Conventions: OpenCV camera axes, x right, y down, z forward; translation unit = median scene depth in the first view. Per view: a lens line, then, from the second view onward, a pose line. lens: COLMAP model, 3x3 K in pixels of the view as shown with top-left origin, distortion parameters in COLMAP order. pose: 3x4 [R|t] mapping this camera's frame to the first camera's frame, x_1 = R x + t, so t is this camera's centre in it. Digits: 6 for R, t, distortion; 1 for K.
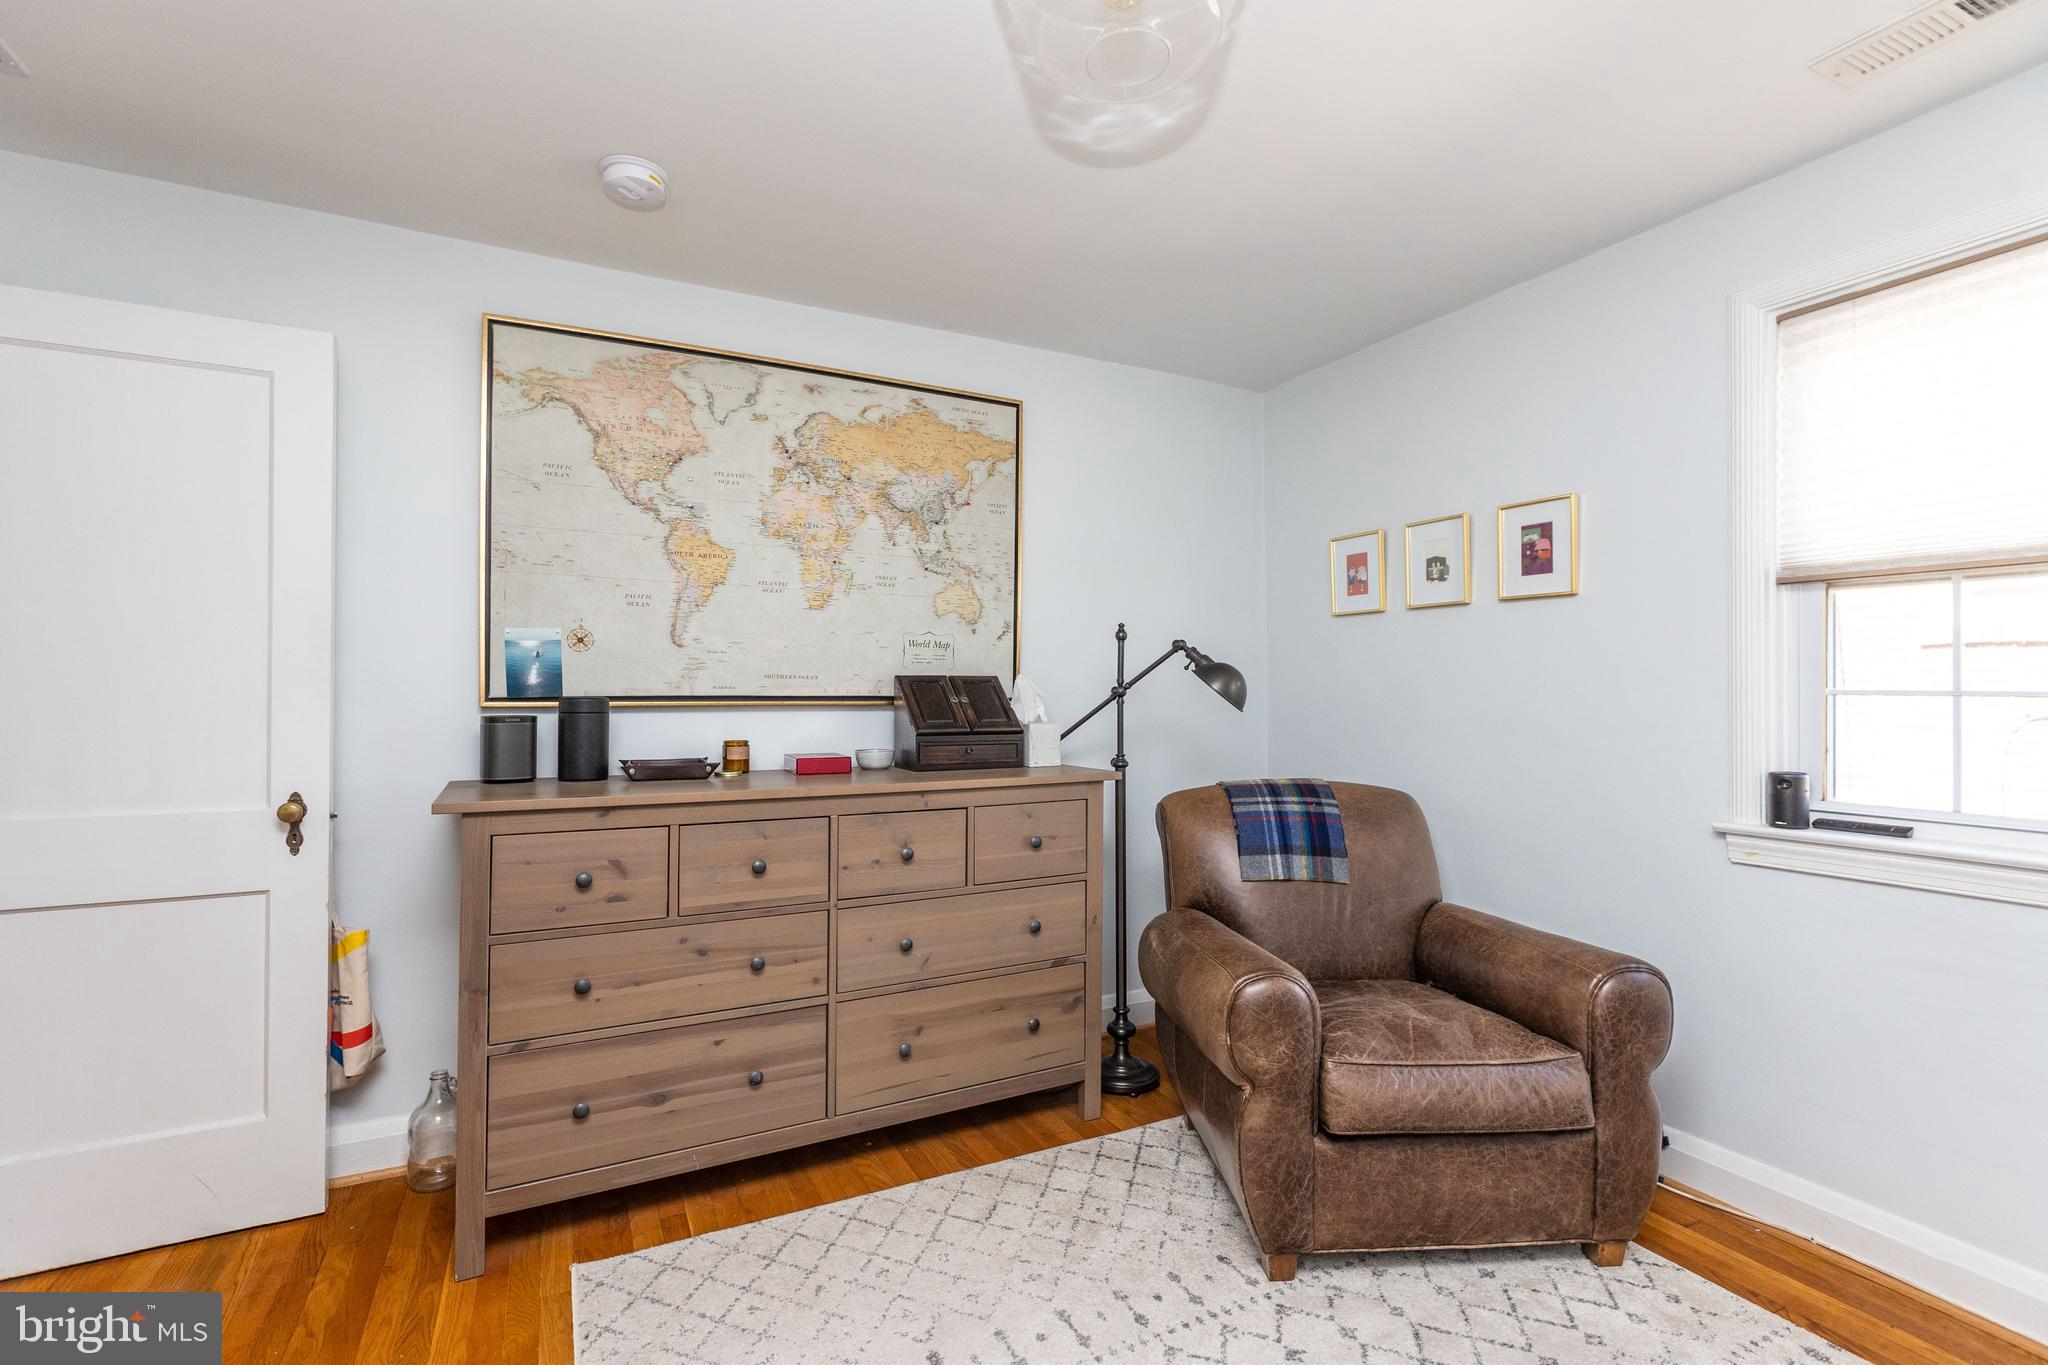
lens RADIAL K [[936.2, 0, 1001.3], [0, 936.2, 681.0], [0, 0, 1]] dist [0.004976, -0.000209]
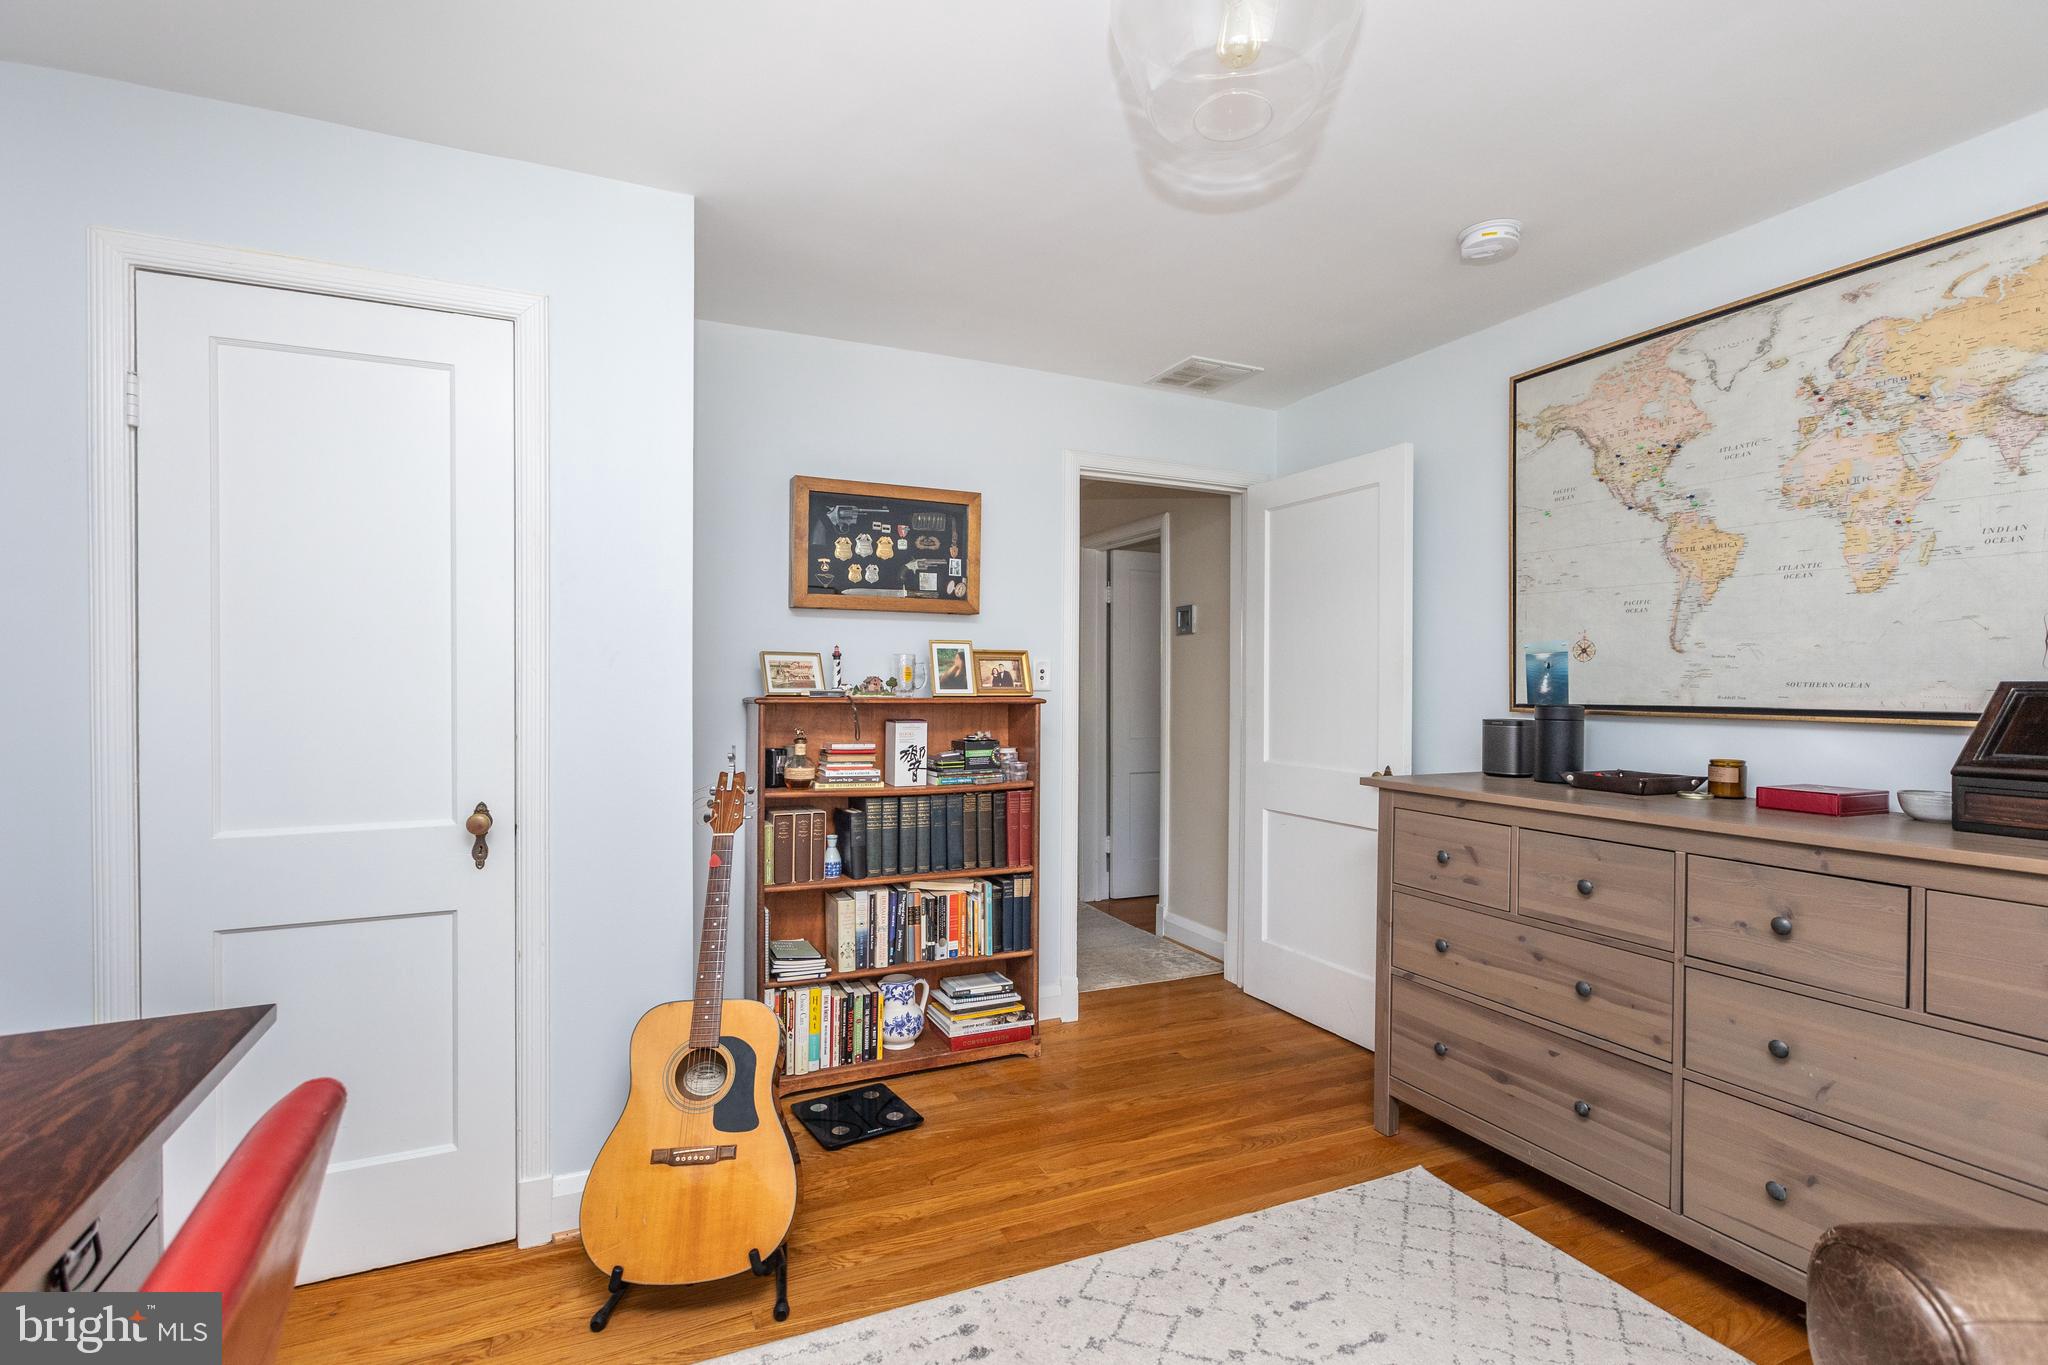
lens RADIAL K [[936.2, 0, 1001.3], [0, 936.2, 681.0], [0, 0, 1]] dist [0.004976, -0.000209]
pose [[-0.037610, -0.008285, -0.999258, 0.599024], [-0.000813, 0.999966, -0.008261, -0.000735], [0.999292, 0.000502, -0.037616, 0.377098]]
